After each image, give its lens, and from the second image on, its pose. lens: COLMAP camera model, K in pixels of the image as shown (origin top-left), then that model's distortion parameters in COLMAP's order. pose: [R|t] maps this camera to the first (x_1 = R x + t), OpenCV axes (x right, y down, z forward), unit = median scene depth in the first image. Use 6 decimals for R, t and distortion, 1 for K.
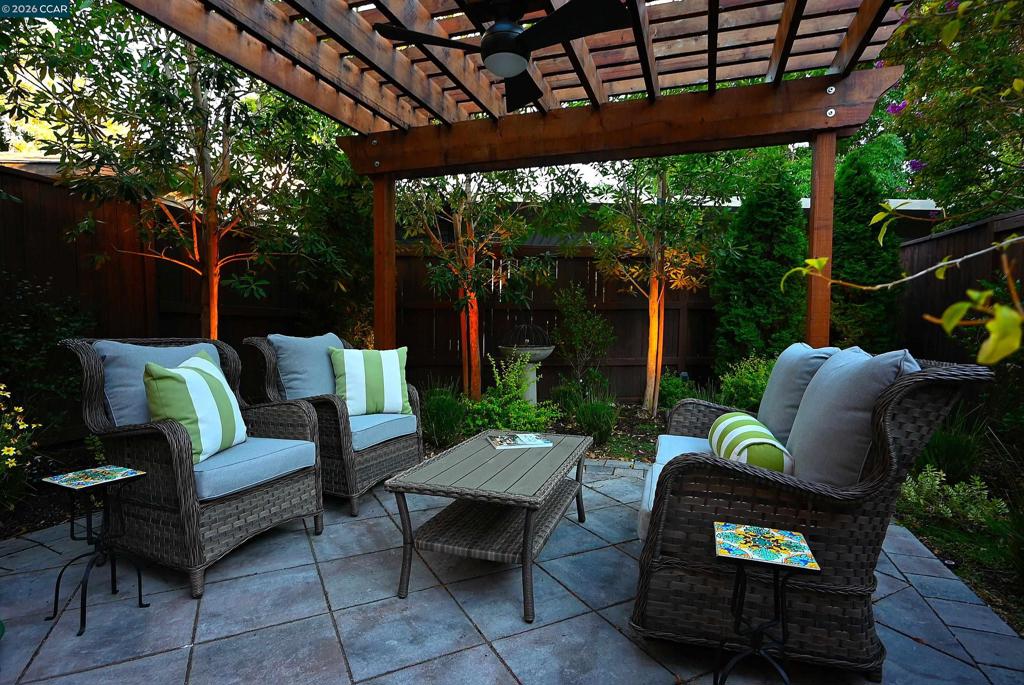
lens RADIAL K [[509.3, 0, 514.2], [0, 509.3, 343.7], [0, 0, 1]] dist [0.002409, 0.000192]
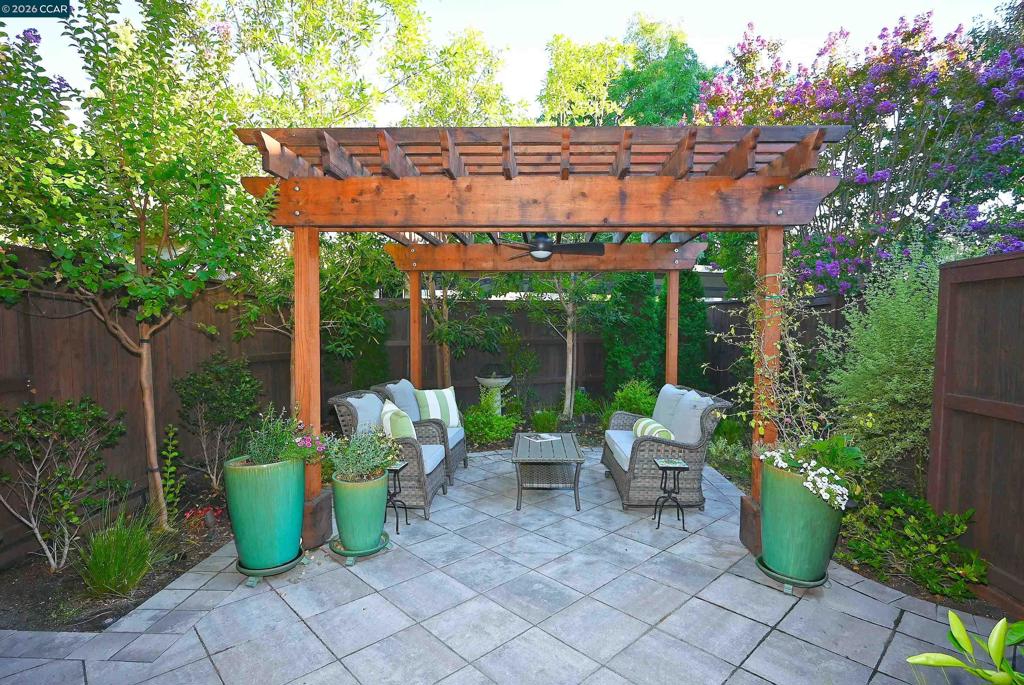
lens RADIAL K [[509.3, 0, 514.2], [0, 509.3, 343.7], [0, 0, 1]] dist [0.002409, 0.000192]
pose [[0.960141, -0.013435, 0.279194, -0.548427], [0.014290, 0.999897, -0.001026, -0.145577], [-0.279152, 0.004975, 0.960234, -0.731828]]
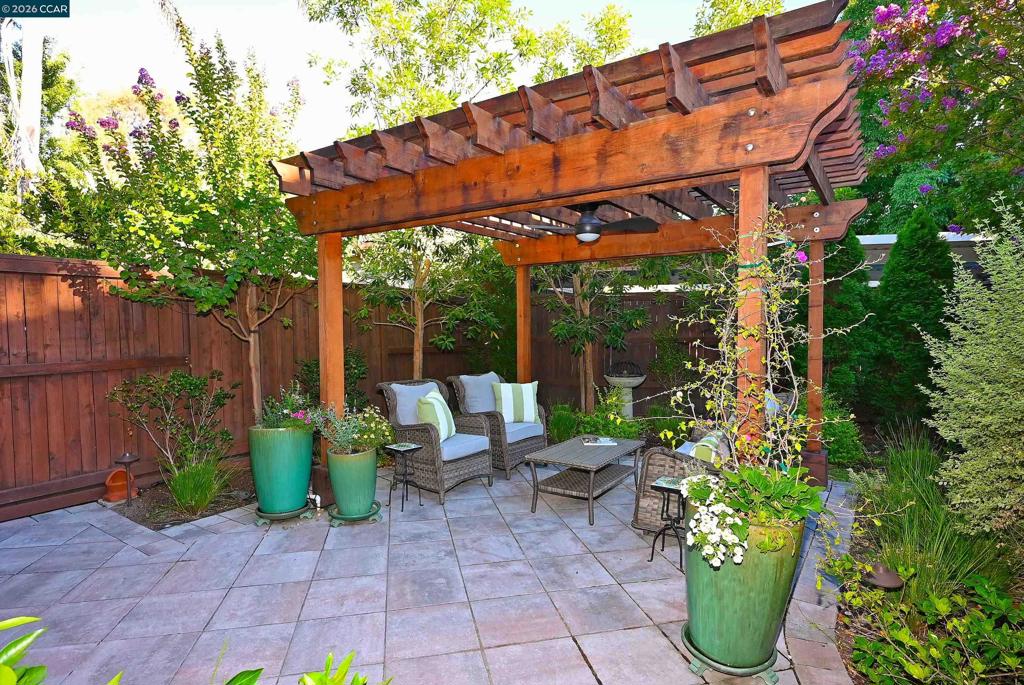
lens RADIAL K [[527.0, 0, 514.2], [0, 527.0, 344.9], [0, 0, 1]] dist [-0.001507, -0.000246]
pose [[0.964857, -0.003624, -0.262749, 0.178168], [0.001786, 0.999972, -0.007233, -0.111410], [0.262768, 0.006510, 0.964837, -0.715356]]
